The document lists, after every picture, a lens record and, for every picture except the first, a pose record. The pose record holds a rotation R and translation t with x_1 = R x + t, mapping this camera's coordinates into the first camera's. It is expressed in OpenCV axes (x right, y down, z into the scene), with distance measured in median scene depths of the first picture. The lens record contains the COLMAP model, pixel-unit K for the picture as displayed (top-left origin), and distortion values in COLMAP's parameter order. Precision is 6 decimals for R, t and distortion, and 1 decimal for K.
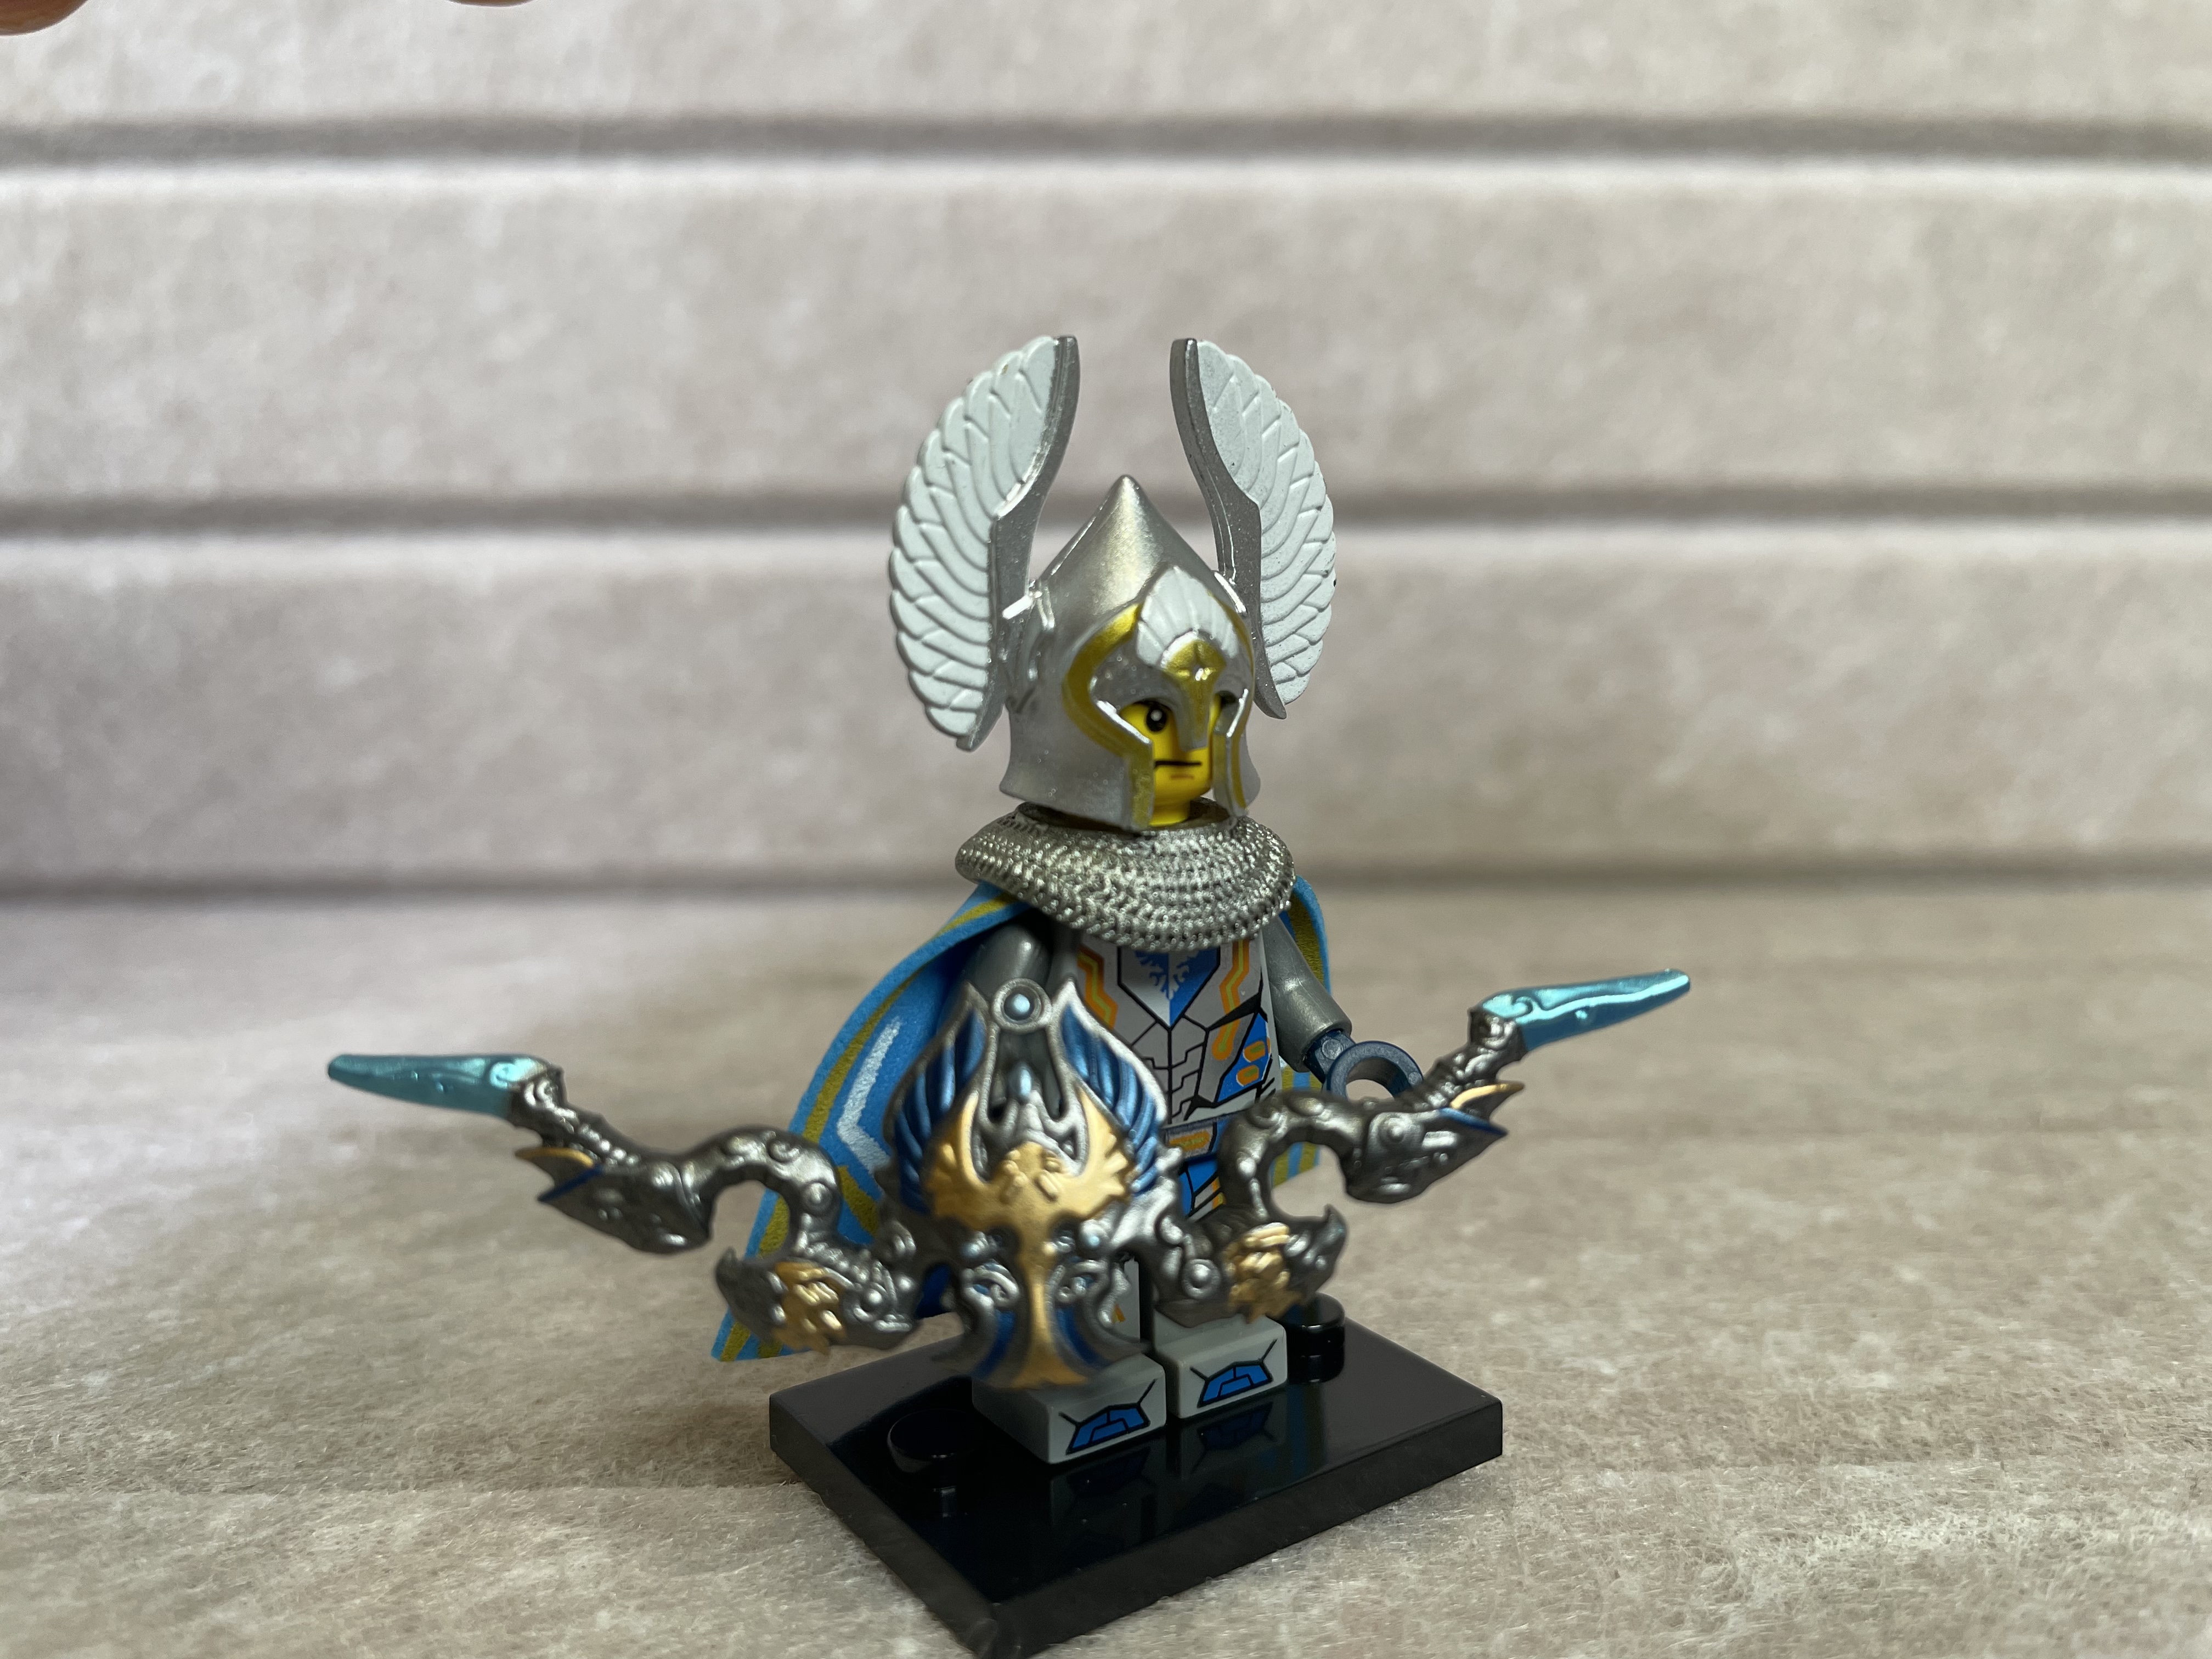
lens RADIAL K [[1685.5, 0, 1108.2], [0, 1685.5, 796.8], [0, 0, 1]] dist [0.031340, -0.083097]
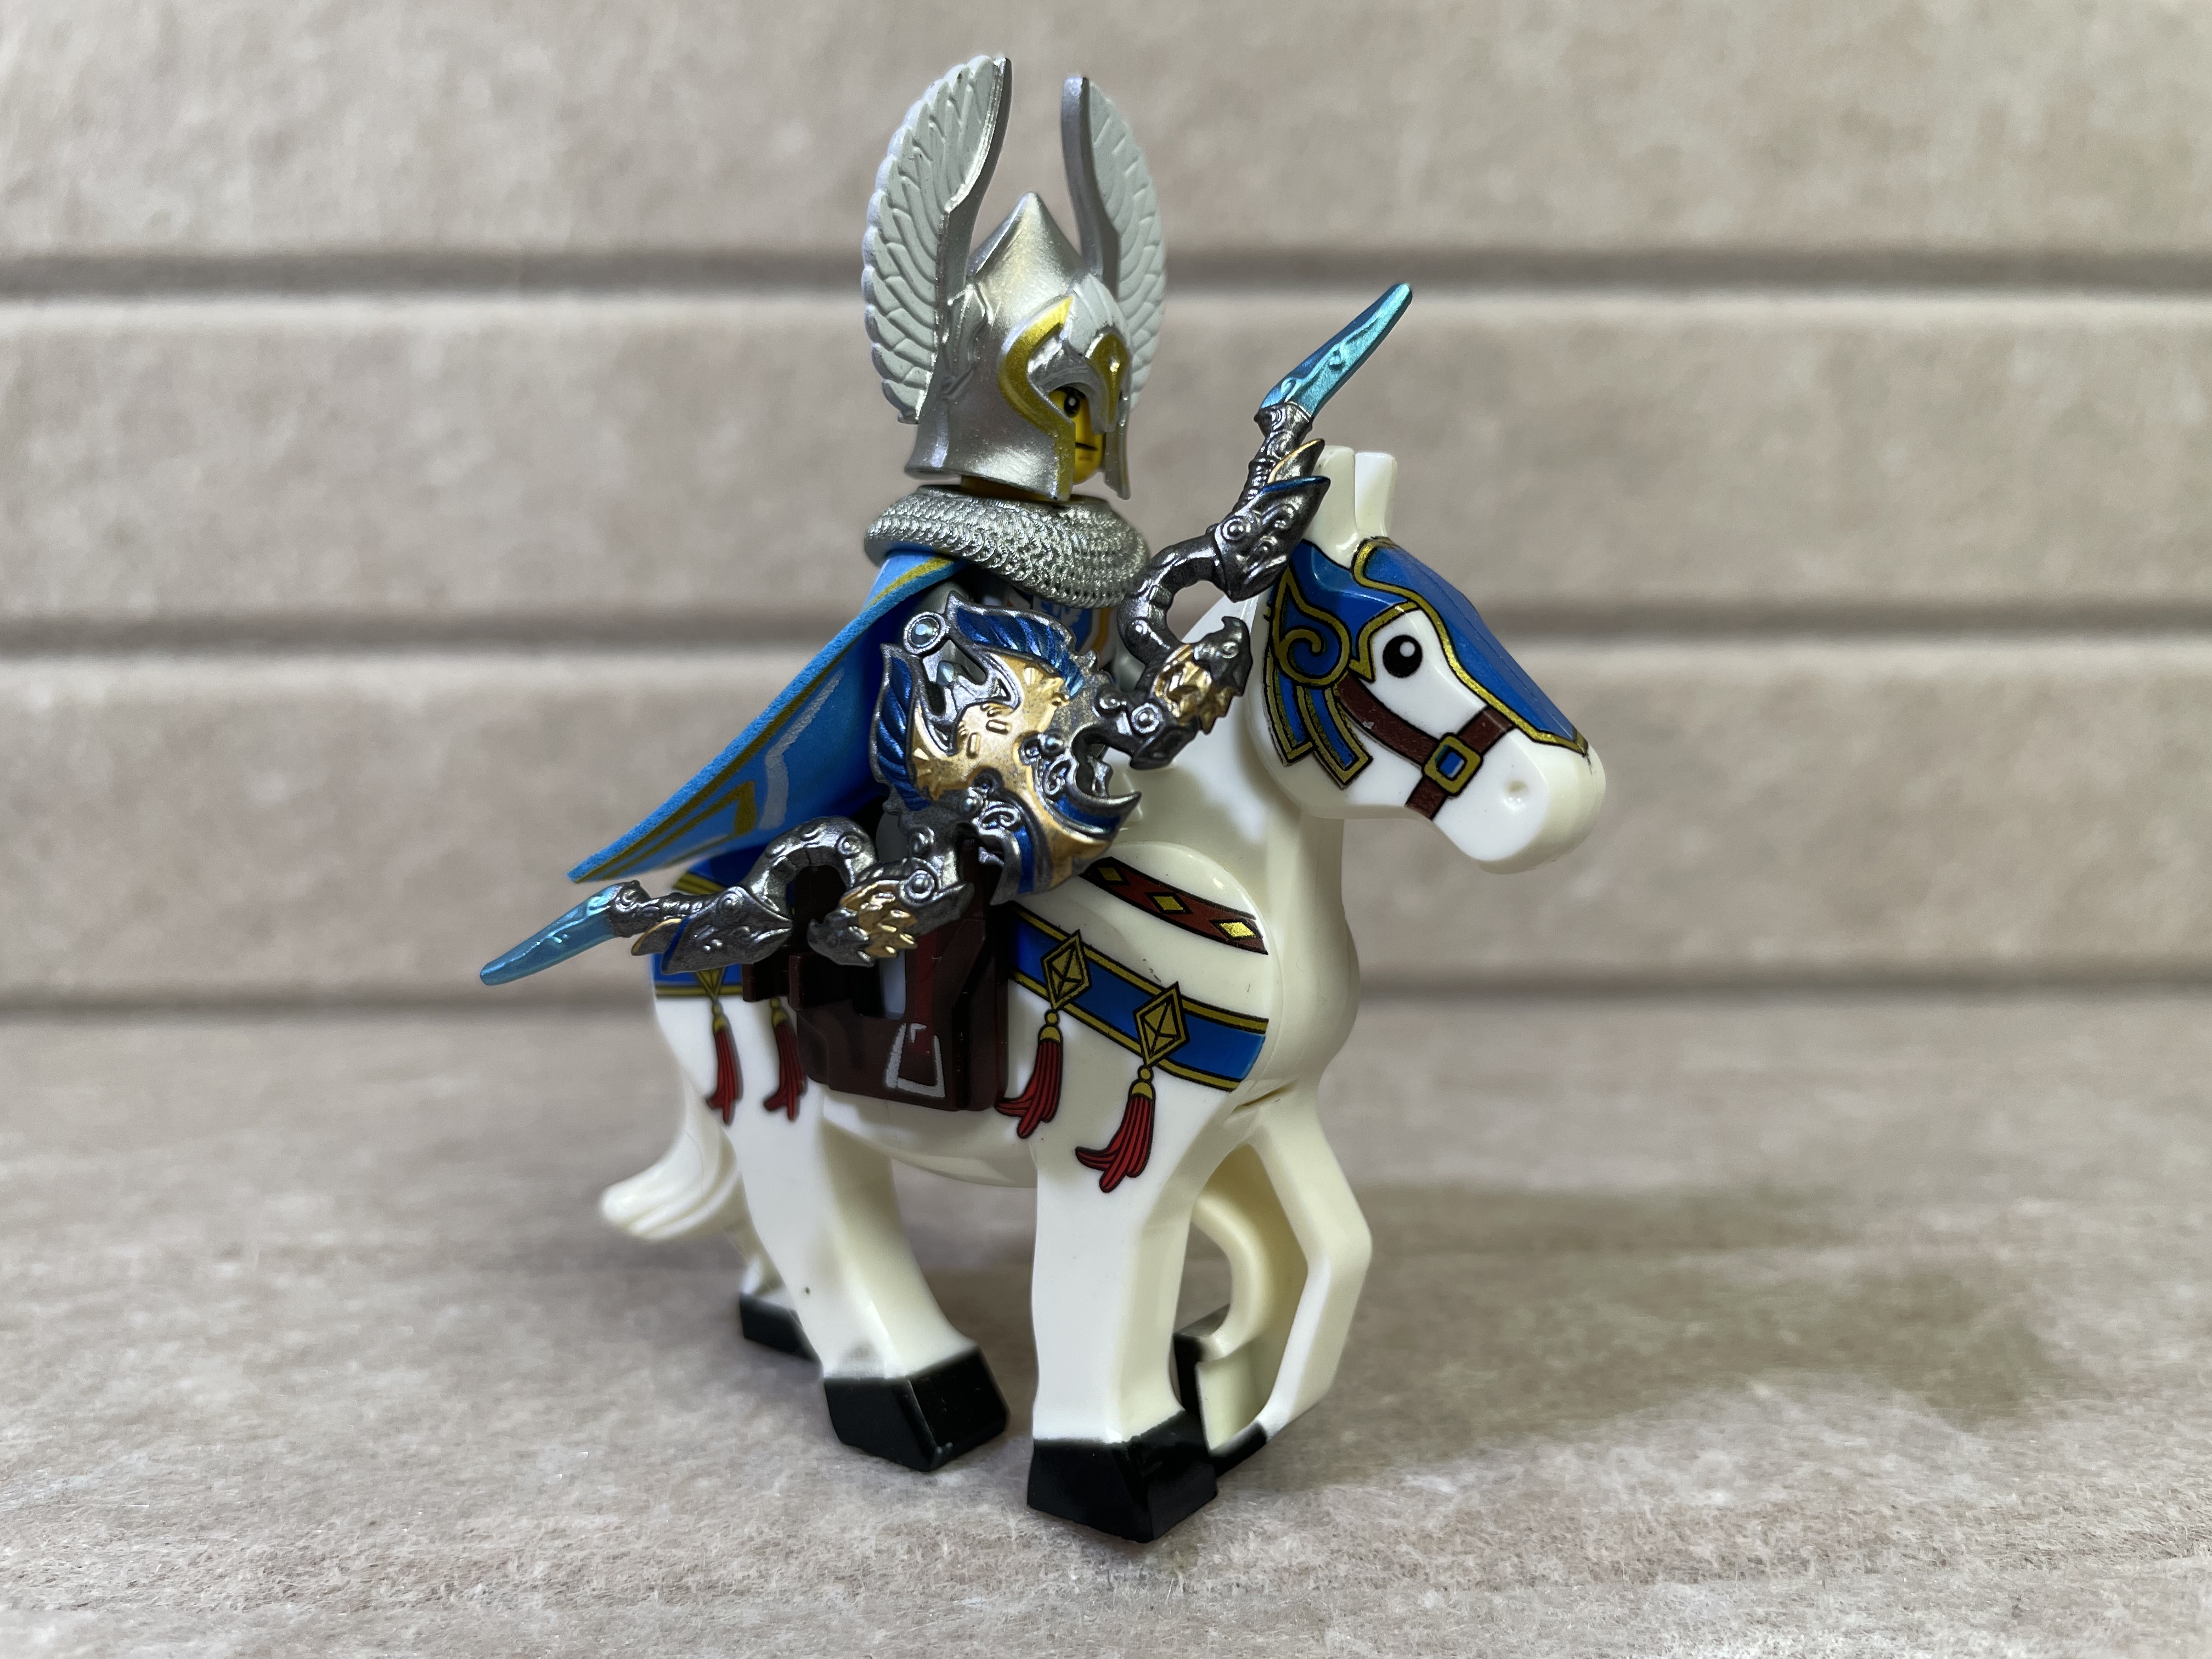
lens RADIAL K [[1685.5, 0, 1115.0], [0, 1685.5, 798.7], [0, 0, 1]] dist [0.031340, -0.083097]
pose [[0.999980, -0.002183, 0.005958, 0.065946], [0.002562, 0.997923, -0.064364, -0.002840], [-0.005805, 0.064378, 0.997909, -0.016095]]
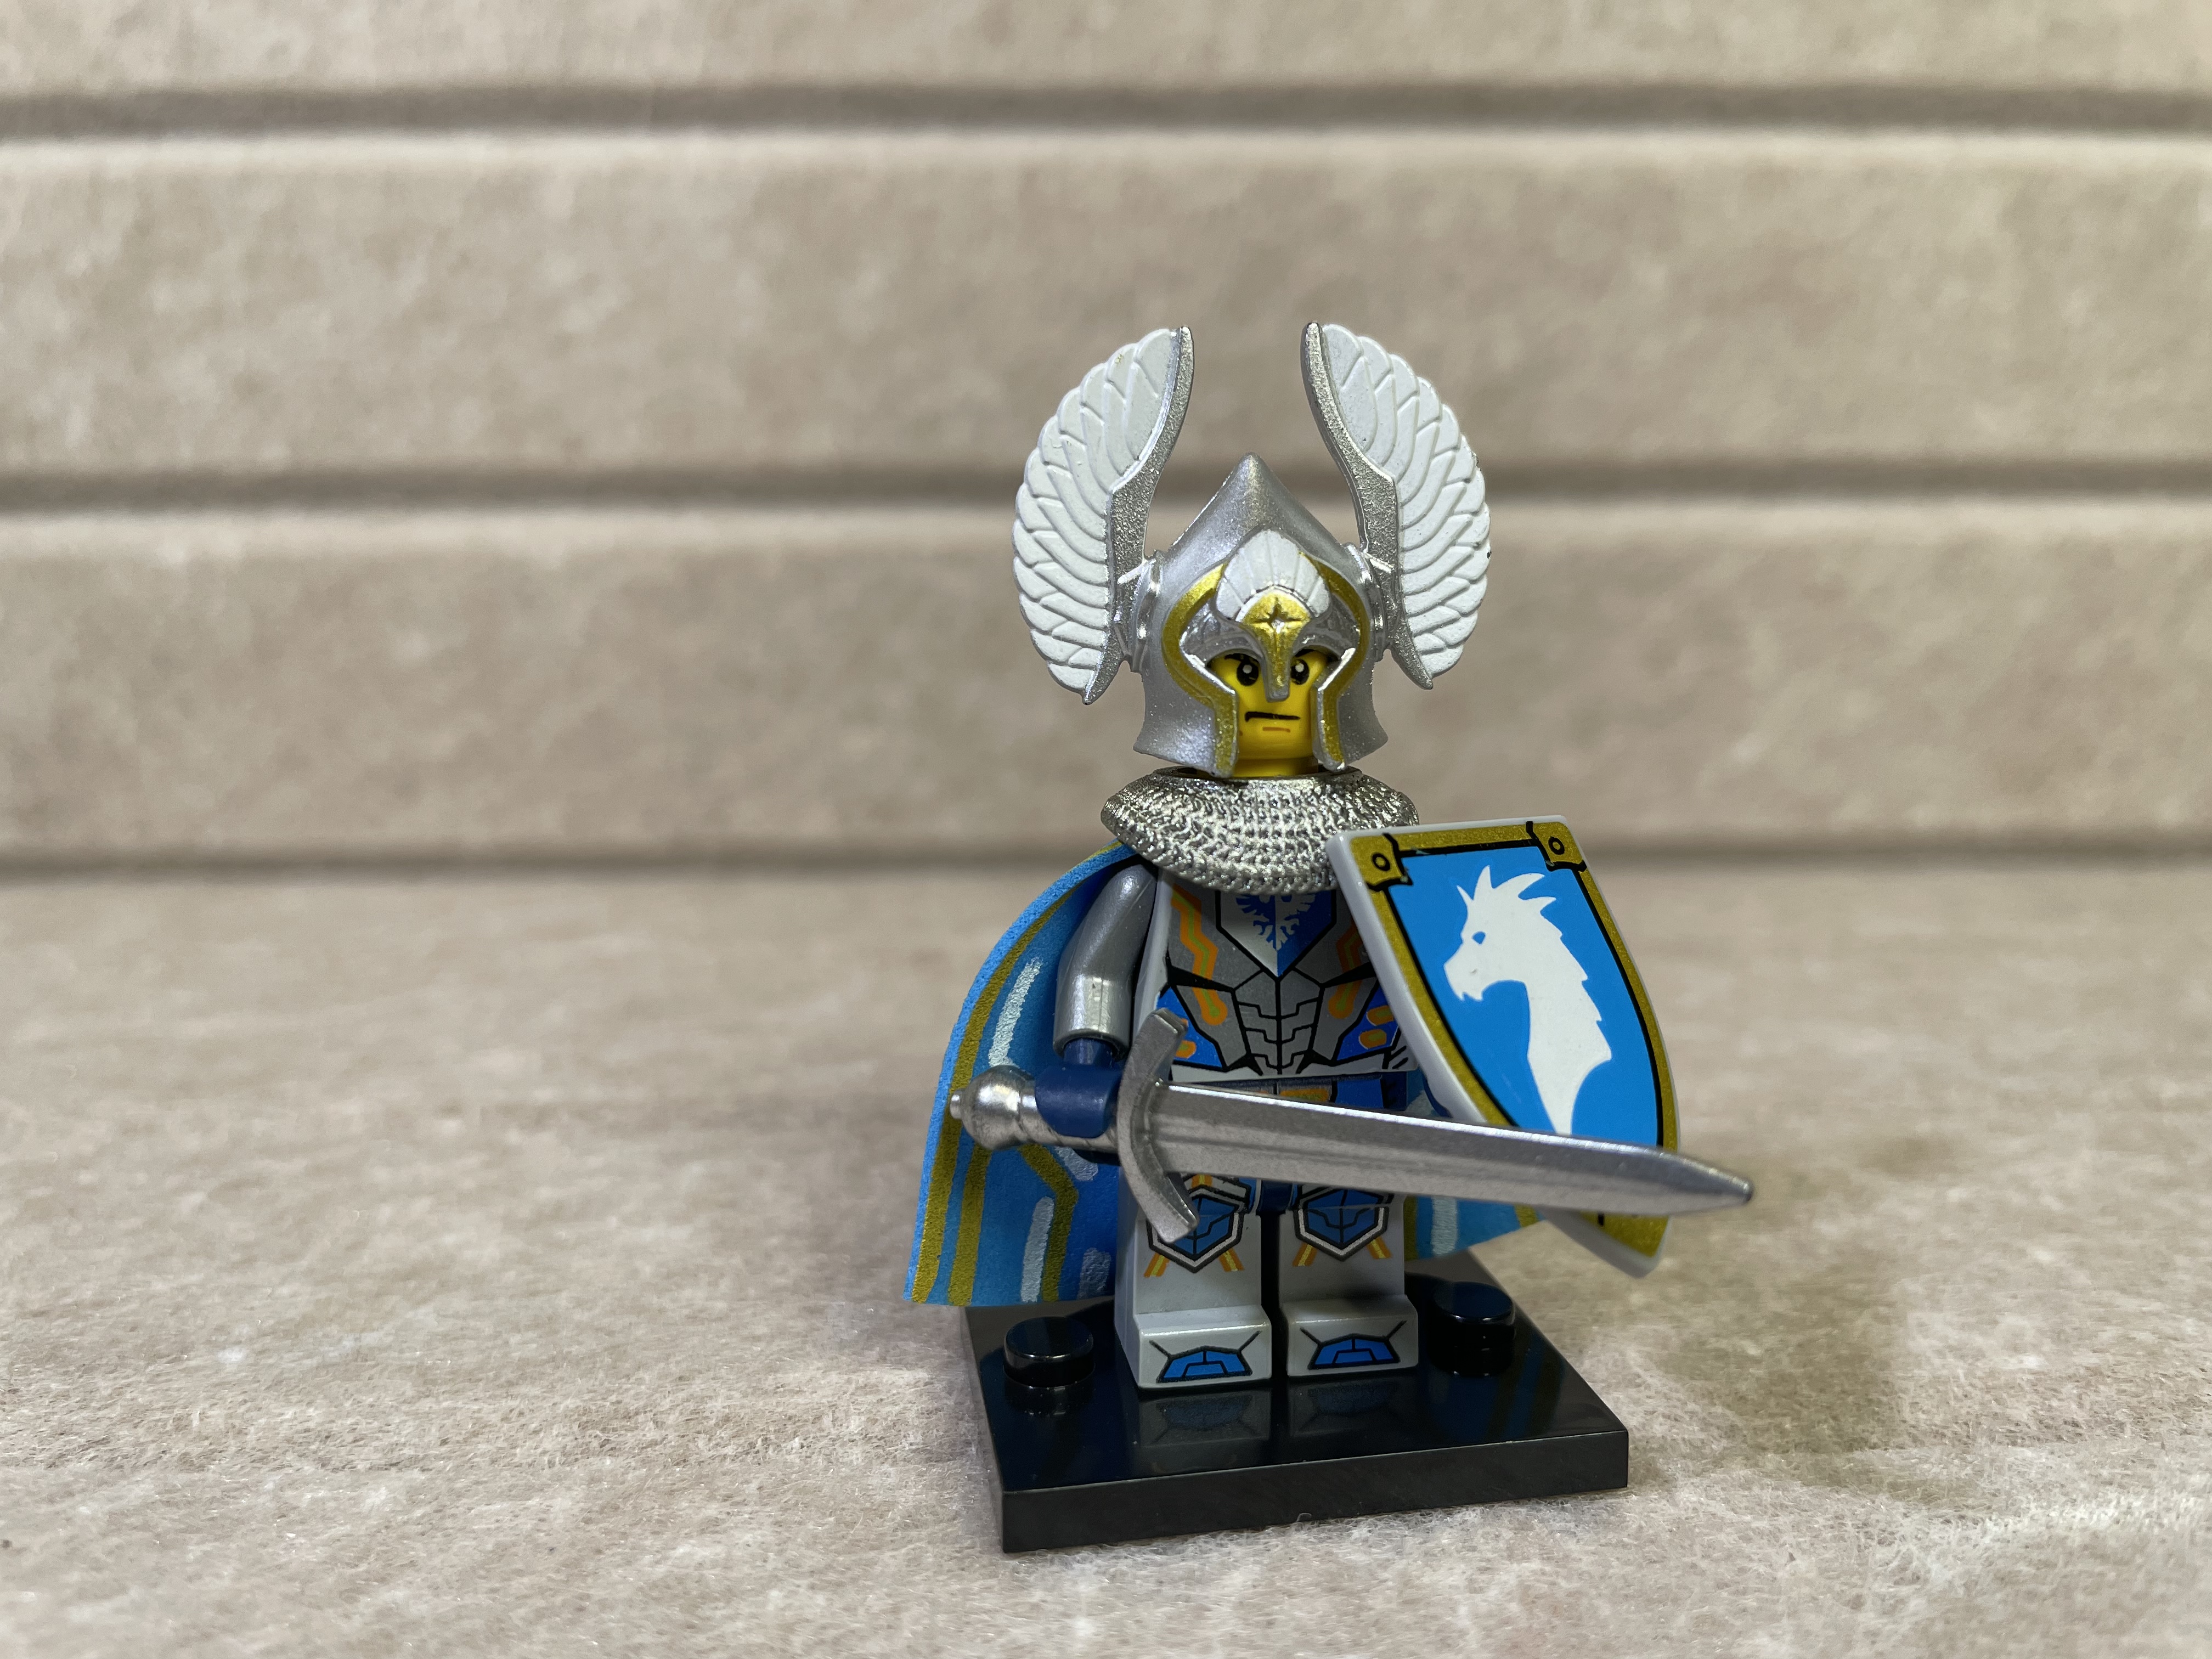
lens RADIAL K [[1685.5, 0, 1108.1], [0, 1685.5, 799.6], [0, 0, 1]] dist [0.031340, -0.083097]
pose [[0.999962, 0.001969, -0.008530, -0.052814], [-0.001840, 0.999885, 0.015021, 0.000884], [0.008559, -0.015005, 0.999851, 0.007145]]
